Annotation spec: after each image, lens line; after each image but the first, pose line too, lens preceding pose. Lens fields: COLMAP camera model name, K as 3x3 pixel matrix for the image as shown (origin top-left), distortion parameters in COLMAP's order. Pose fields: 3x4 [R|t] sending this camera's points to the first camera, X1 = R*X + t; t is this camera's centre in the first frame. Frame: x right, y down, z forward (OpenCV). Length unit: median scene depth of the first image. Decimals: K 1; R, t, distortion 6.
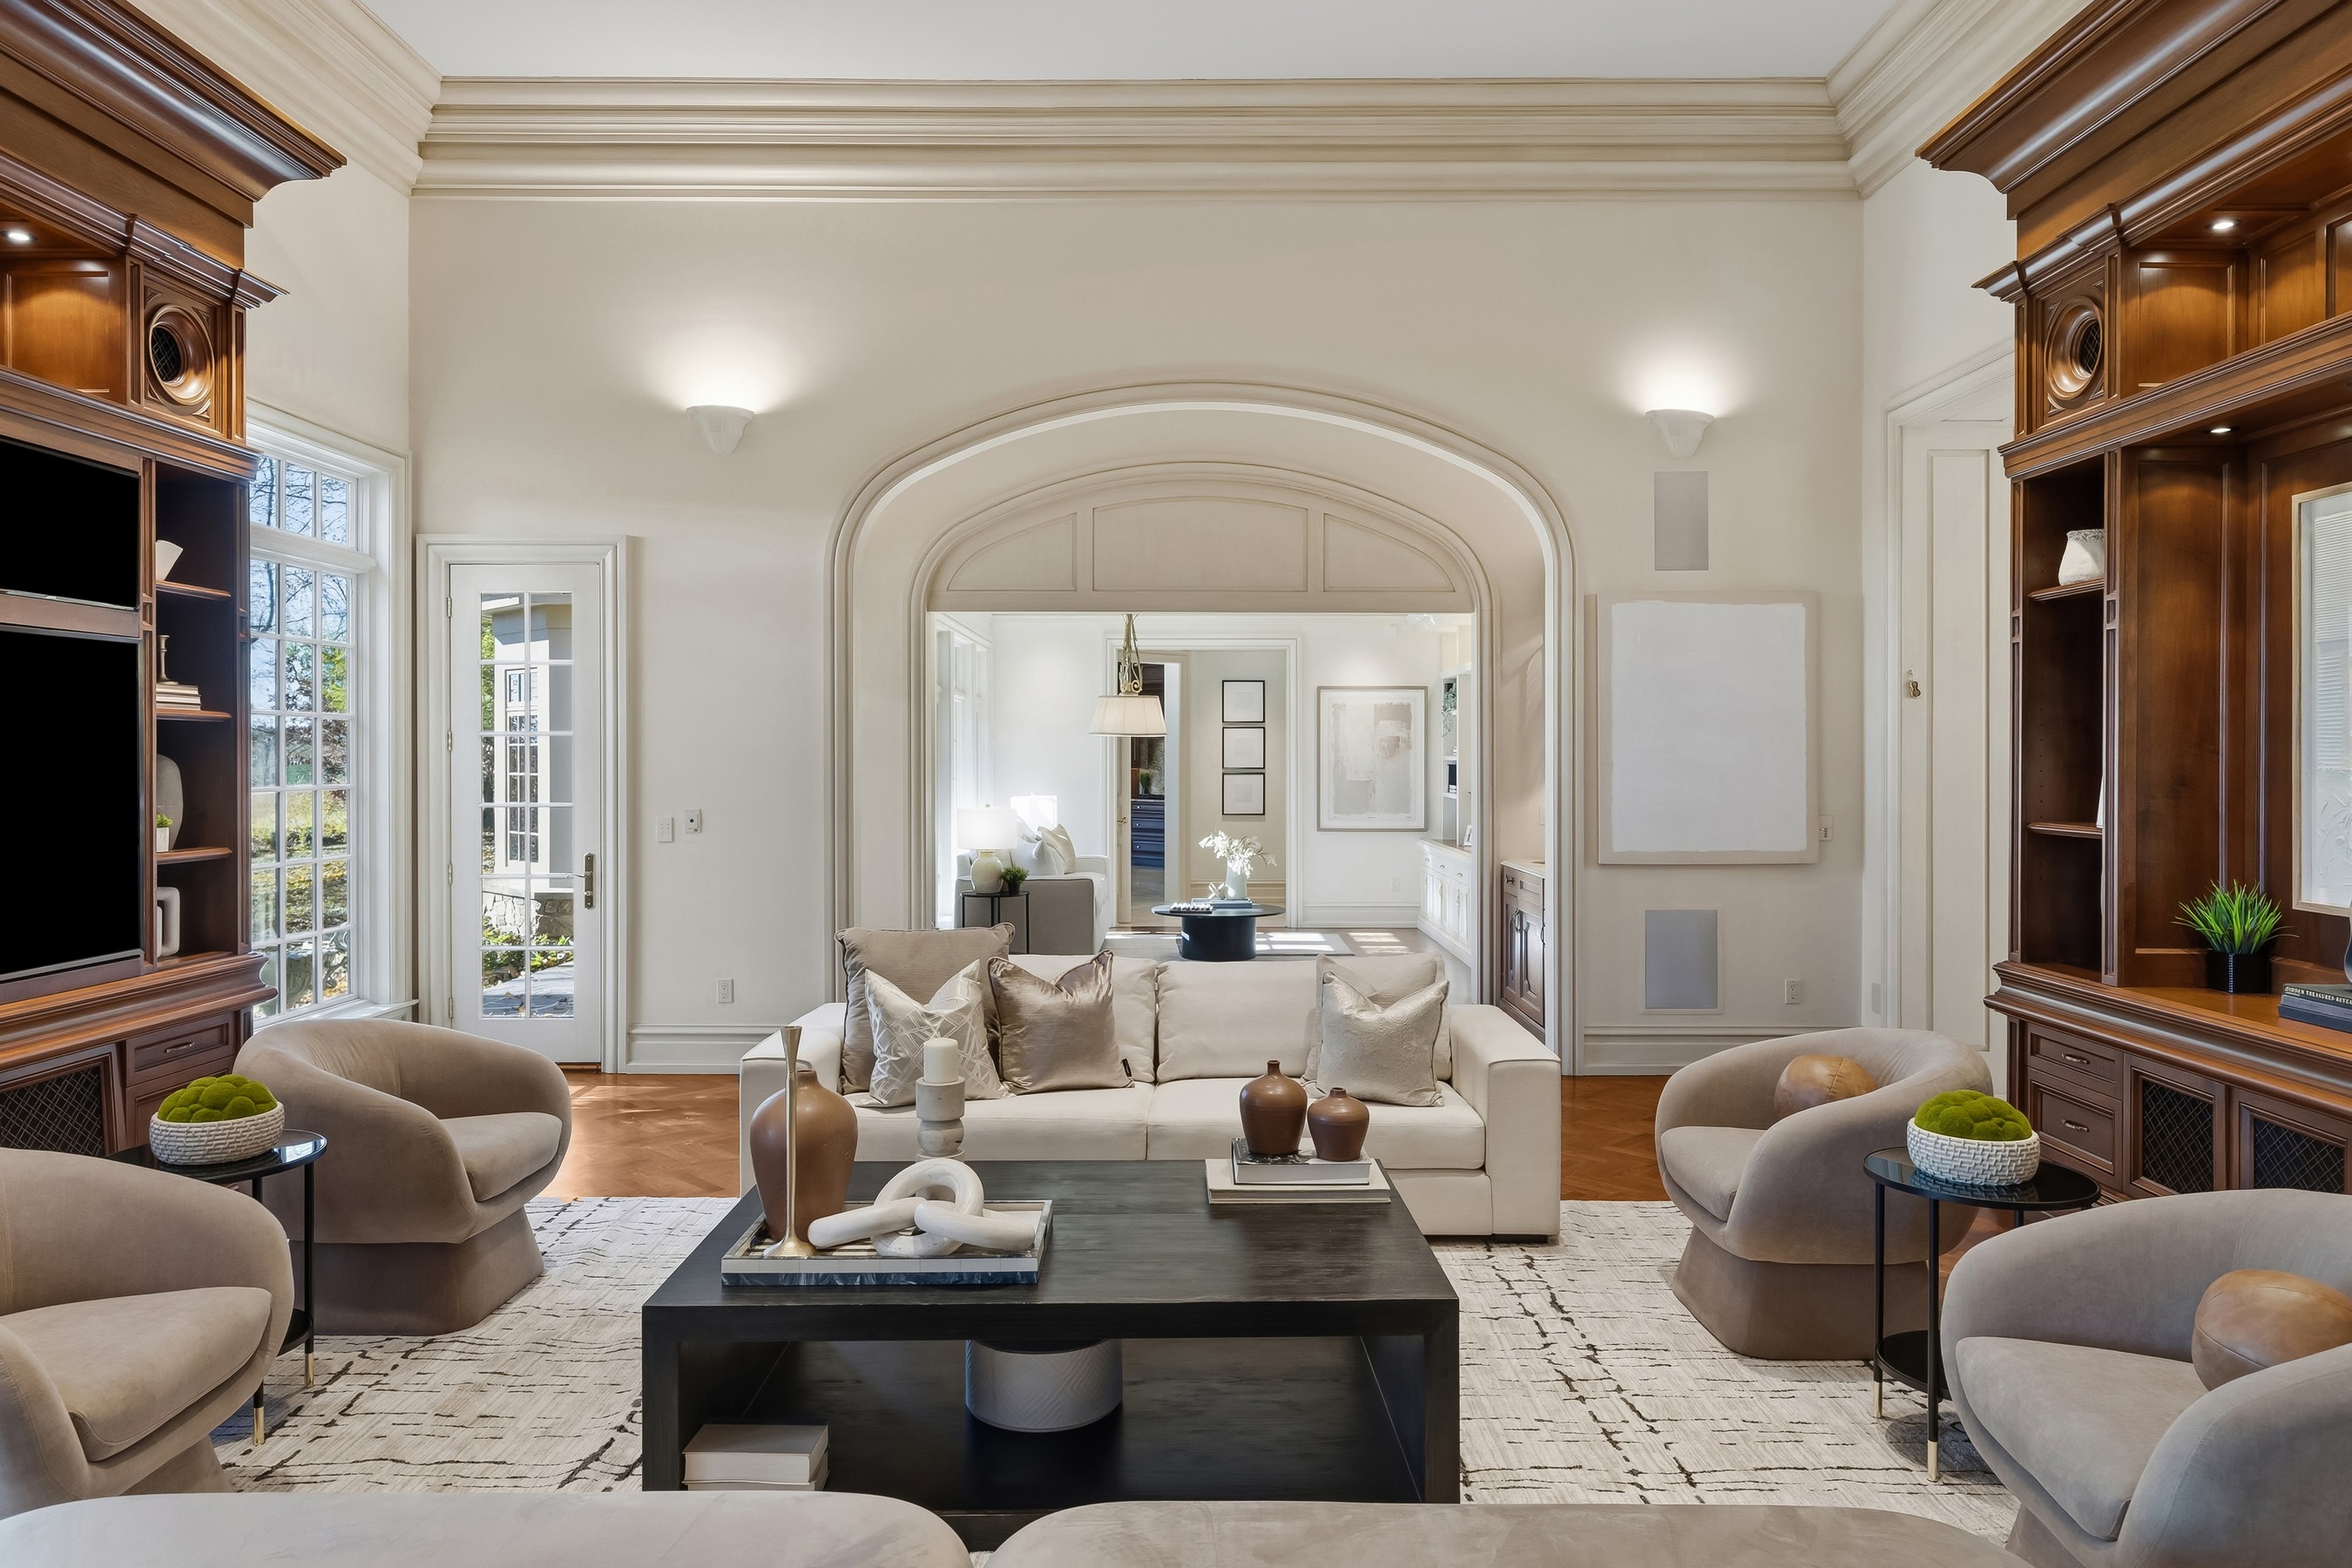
lens RADIAL K [[1518.8, 0, 1180.7], [0, 1518.8, 768.1], [0, 0, 1]] dist [0.003220, -0.001687]
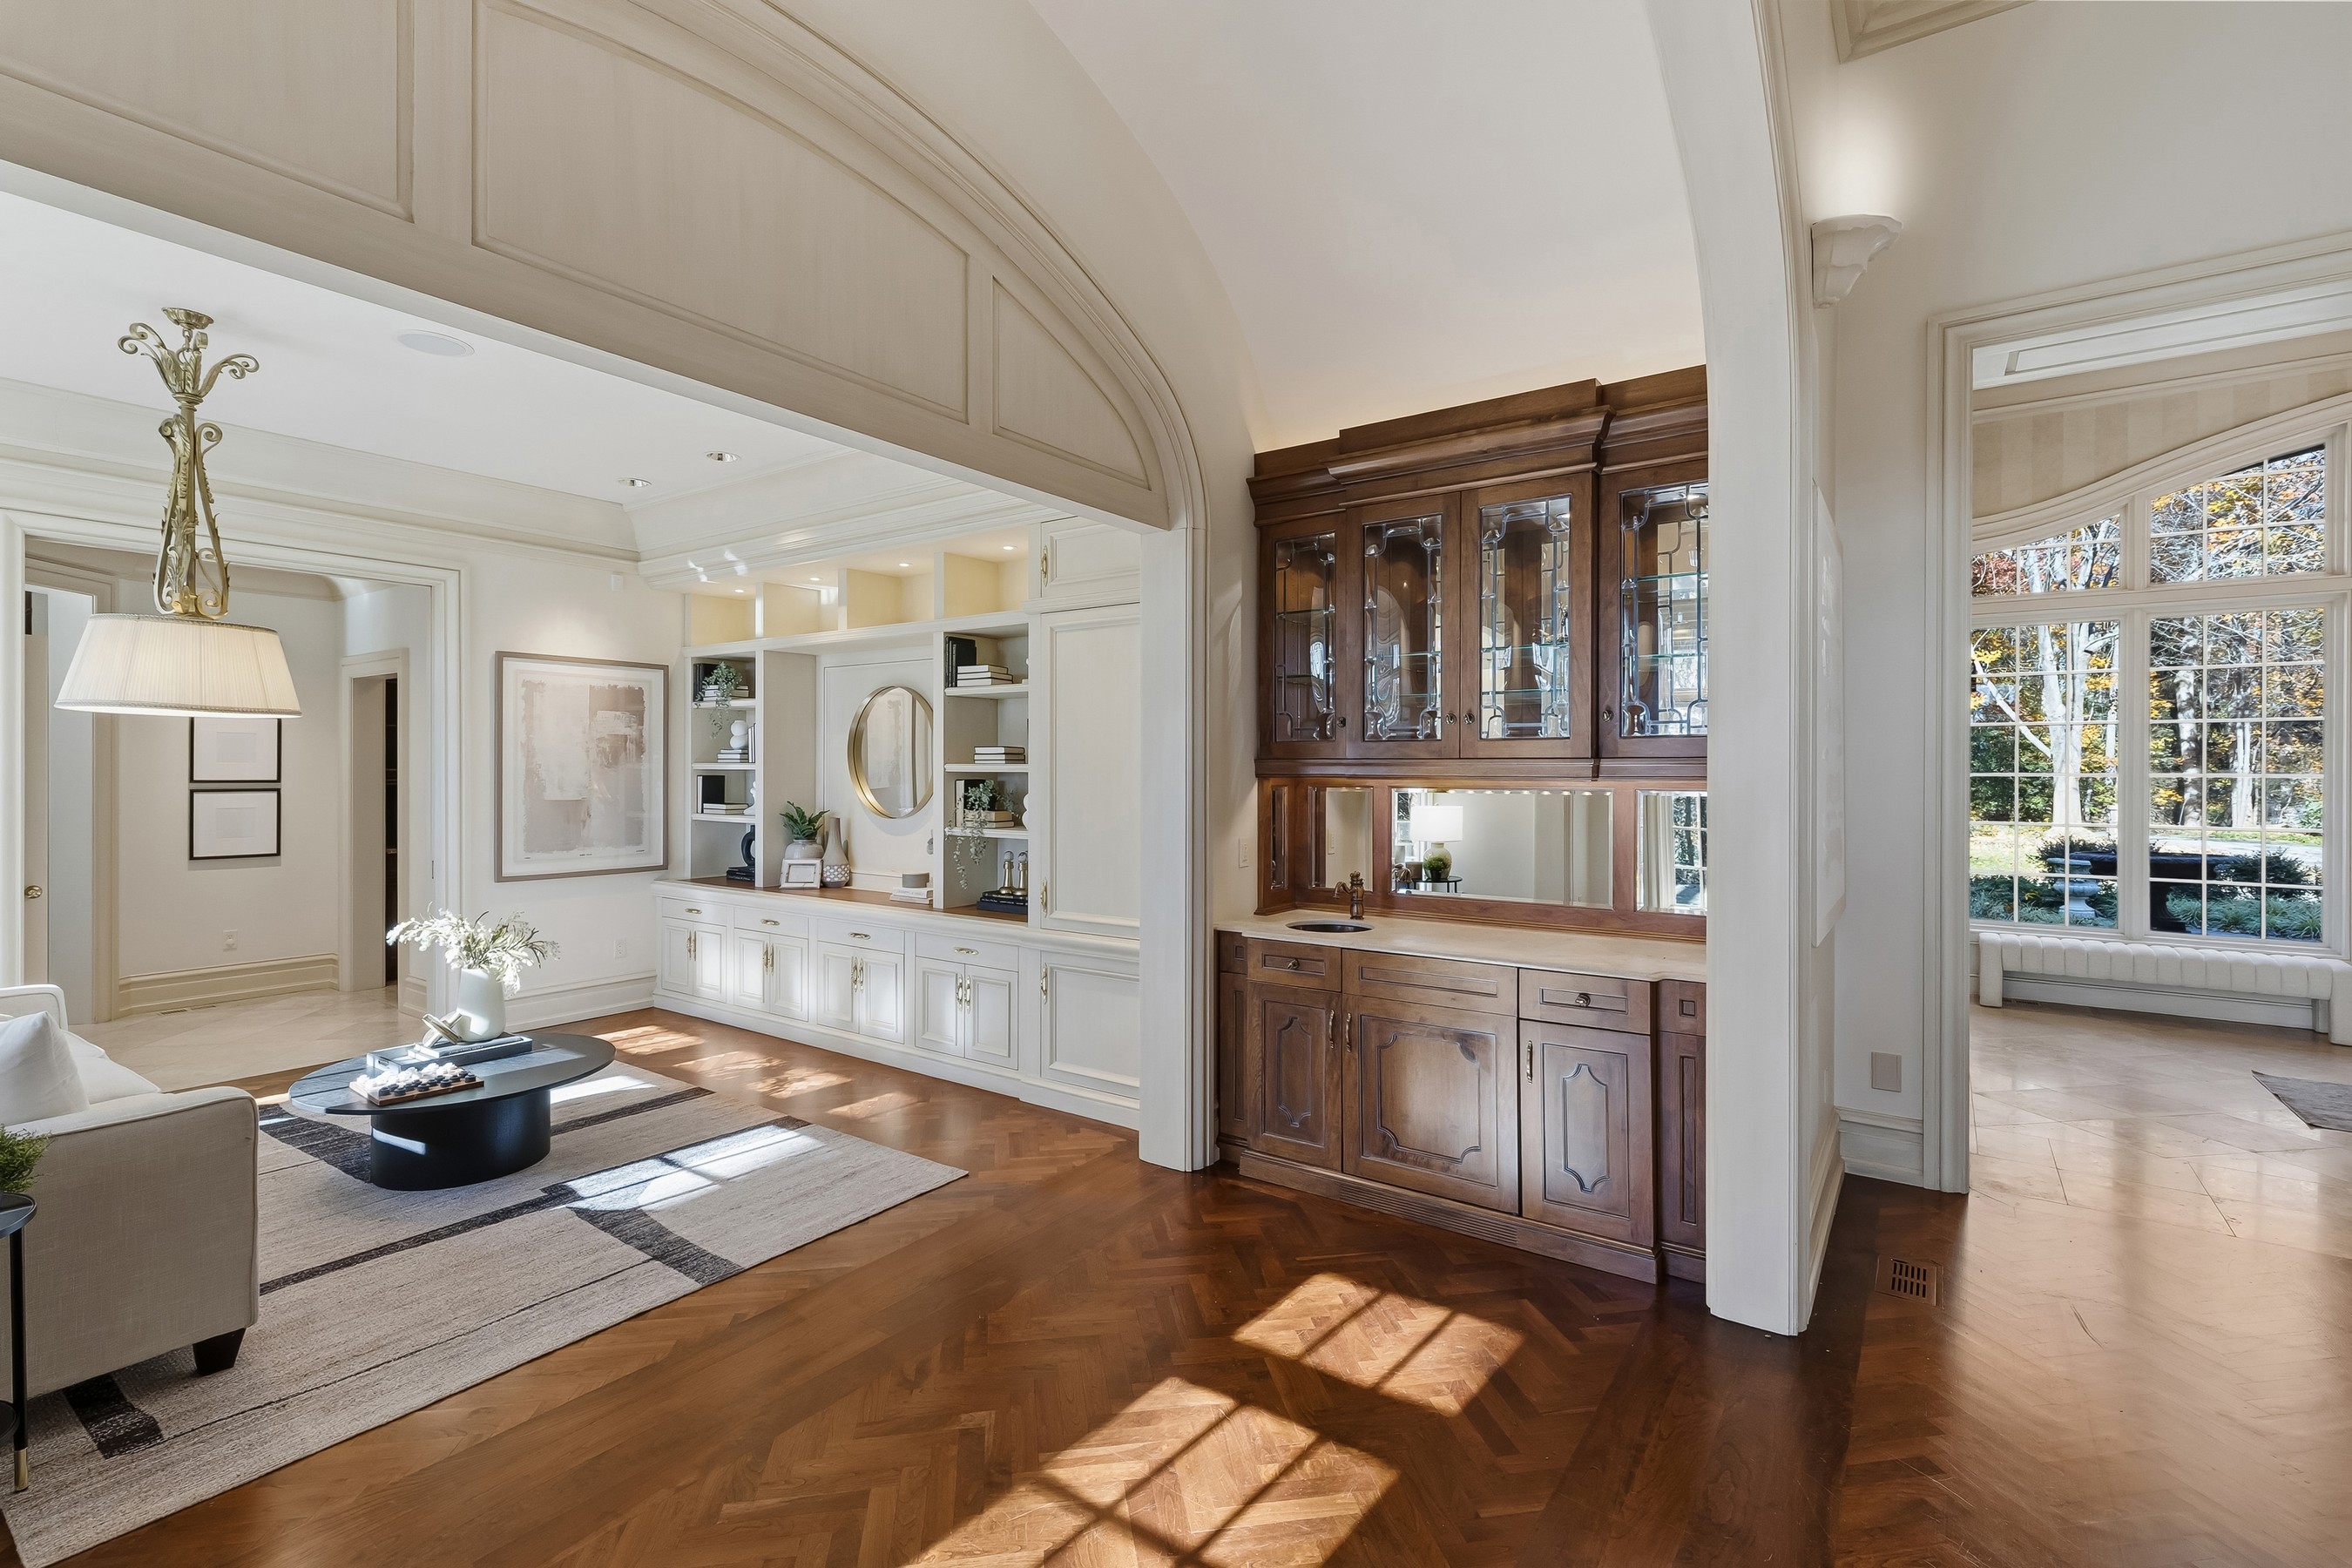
lens RADIAL K [[1057.5, 0, 1185.9], [0, 1057.5, 772.0], [0, 0, 1]] dist [0.006317, -0.002531]
pose [[0.572451, -0.001055, 0.819939, -0.197749], [0.002430, 0.999997, -0.000410, -0.005674], [-0.819936, 0.002227, 0.572451, 0.955025]]
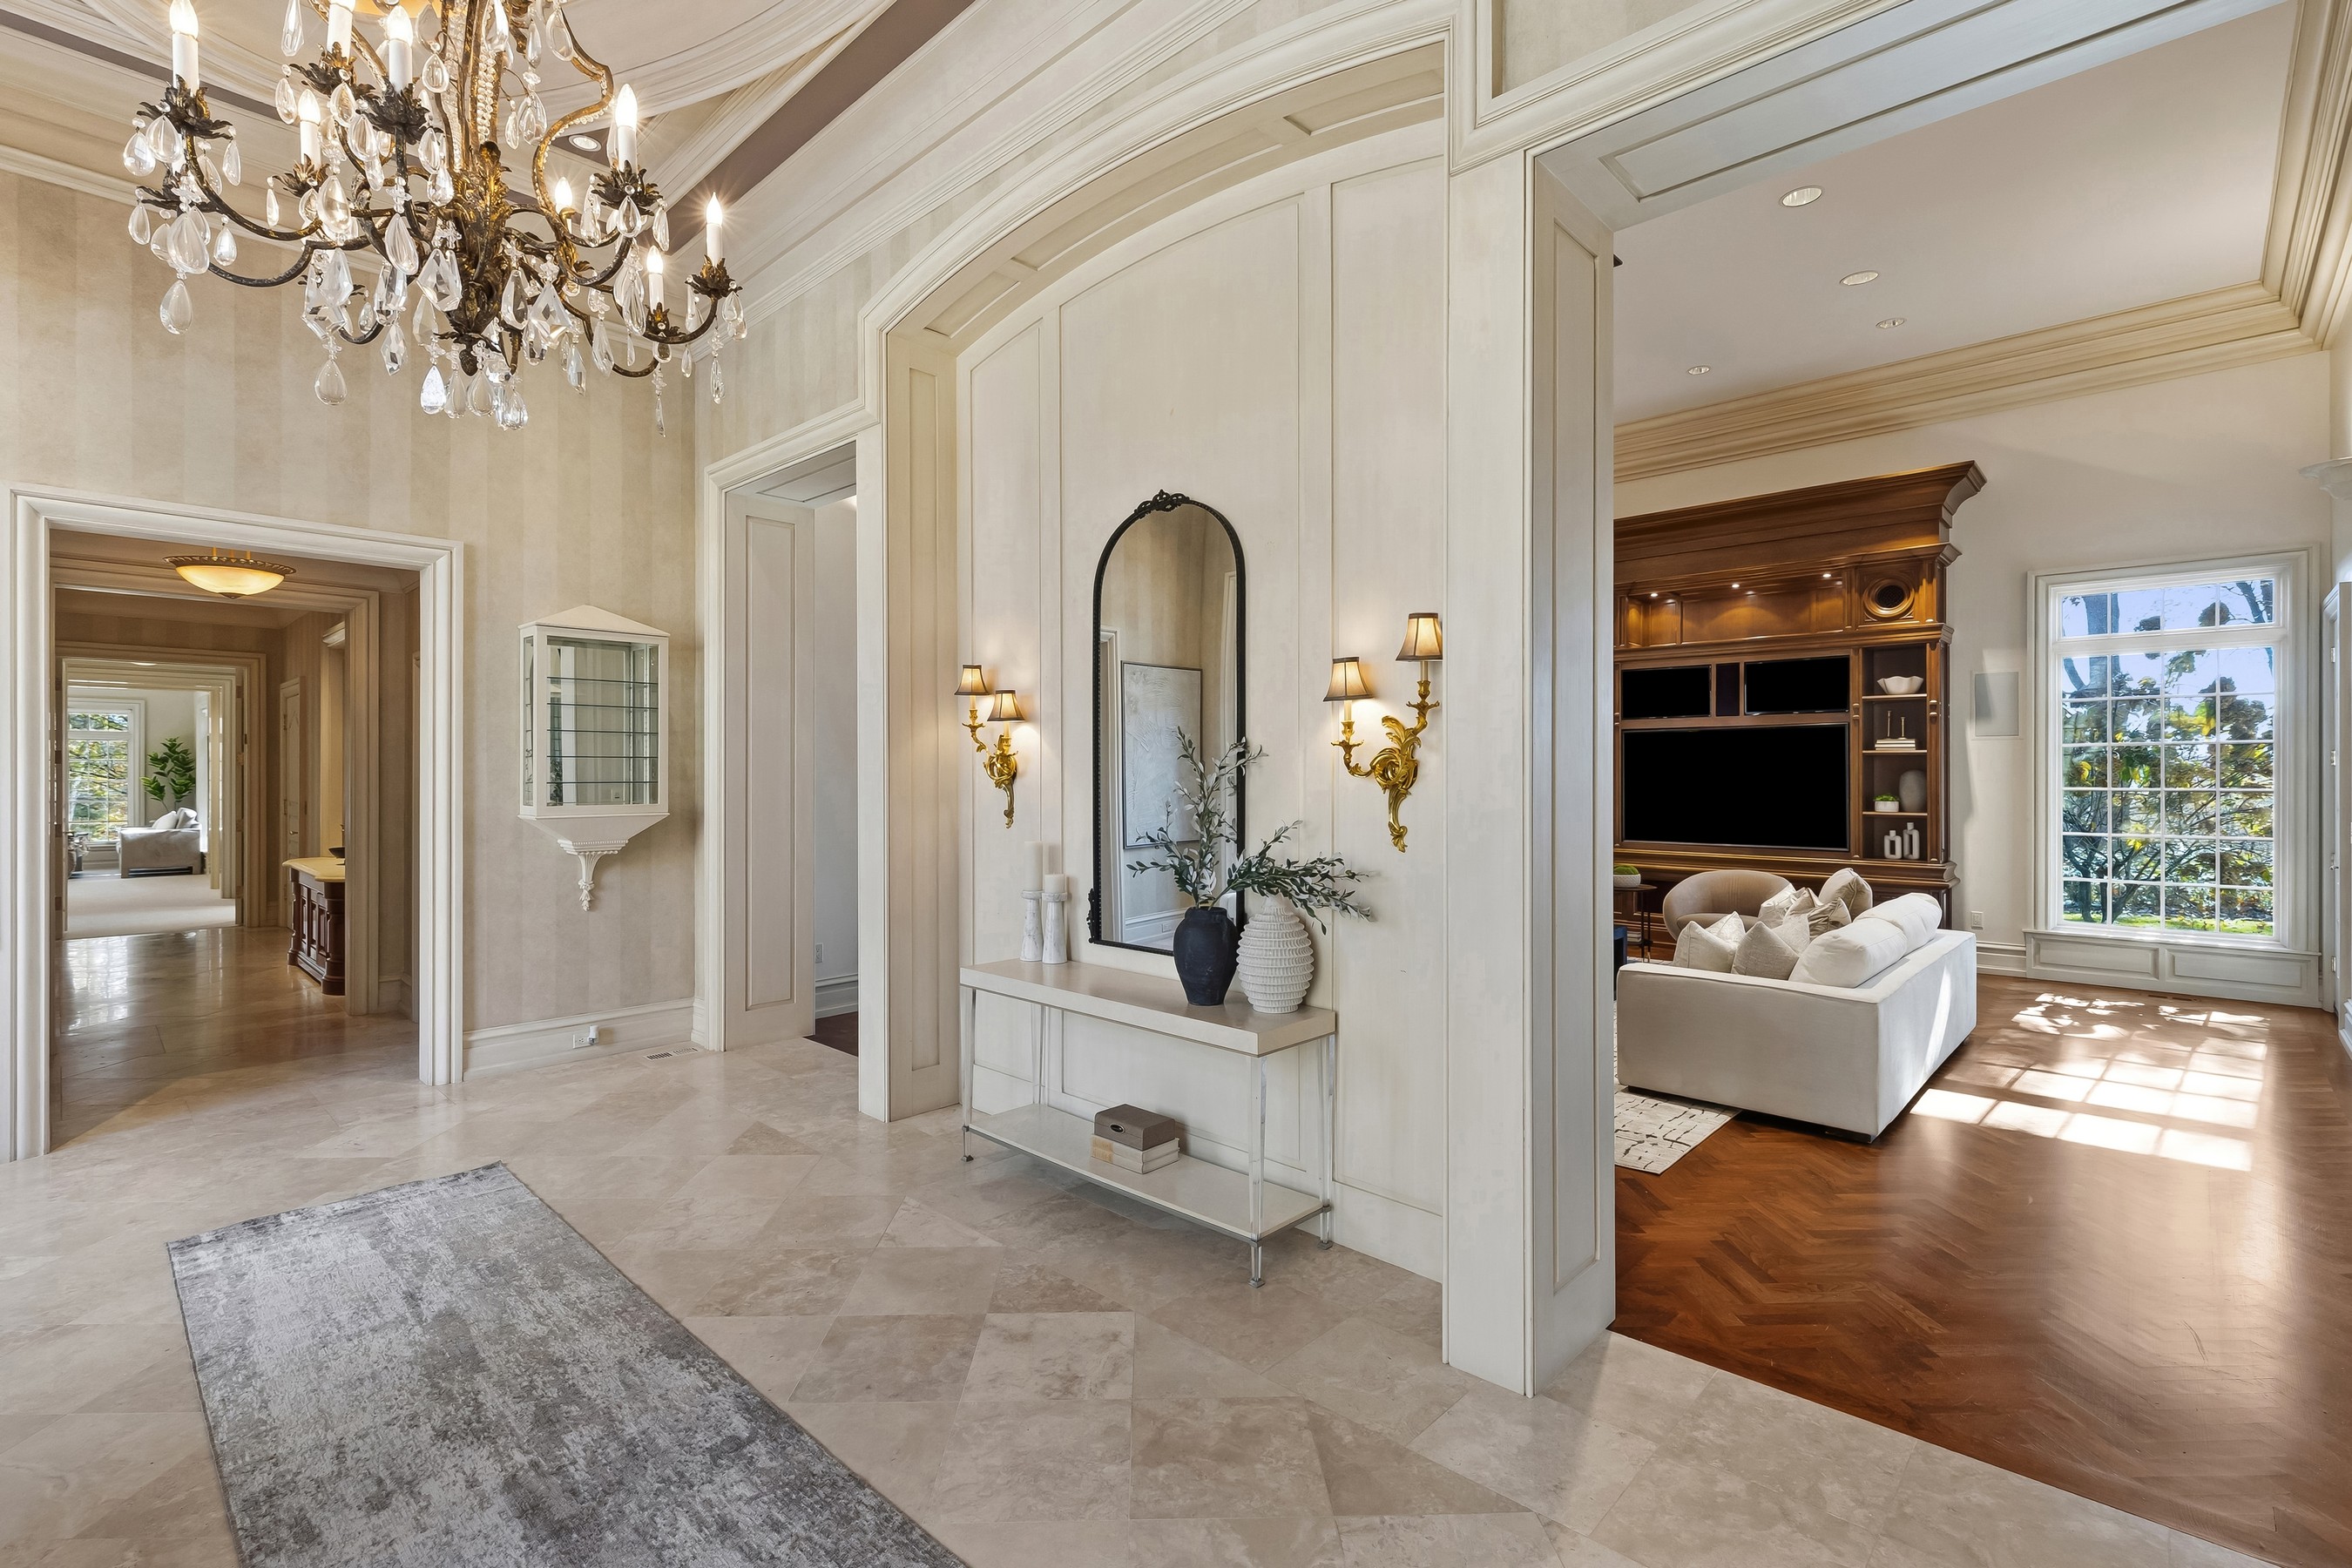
lens RADIAL K [[1057.5, 0, 1182.1], [0, 1057.5, 774.1], [0, 0, 1]] dist [0.006317, -0.002531]
pose [[-0.682286, 0.000789, -0.731085, 0.848783], [-0.004816, 0.999973, 0.005573, -0.004500], [0.731070, 0.007323, -0.682263, 0.899576]]
